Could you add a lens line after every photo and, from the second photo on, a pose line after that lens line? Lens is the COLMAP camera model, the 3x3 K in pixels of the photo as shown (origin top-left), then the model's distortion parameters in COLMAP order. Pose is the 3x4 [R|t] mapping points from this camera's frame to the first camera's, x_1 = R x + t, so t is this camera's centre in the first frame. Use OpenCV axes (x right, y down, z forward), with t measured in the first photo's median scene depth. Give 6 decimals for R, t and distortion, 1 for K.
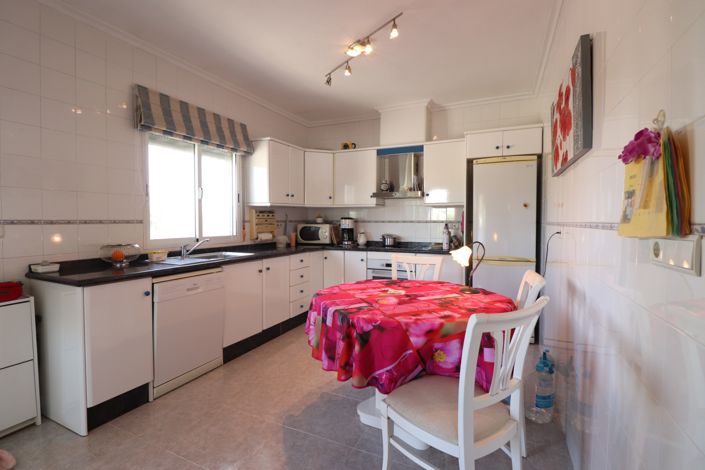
lens RADIAL K [[329.3, 0, 350.6], [0, 329.3, 236.0], [0, 0, 1]] dist [-0.003539, -0.000314]
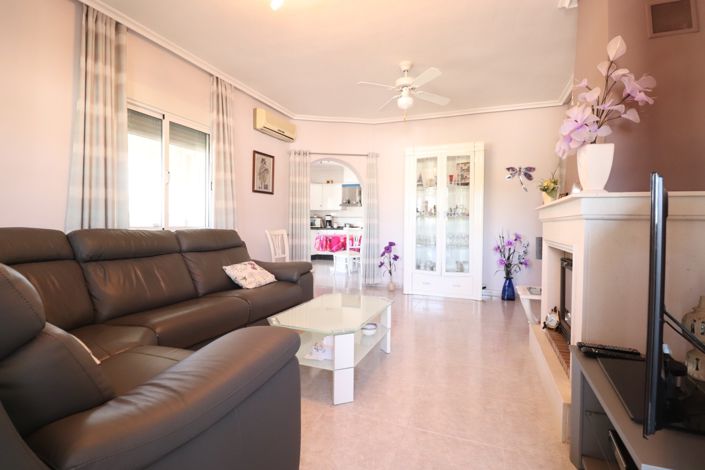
lens RADIAL K [[329.3, 0, 354.6], [0, 329.3, 230.9], [0, 0, 1]] dist [-0.003539, -0.000314]
pose [[0.998504, 0.007991, 0.054092, 0.045532], [-0.006670, 0.999676, -0.024569, 0.102376], [-0.054271, 0.024171, 0.998234, -1.197345]]
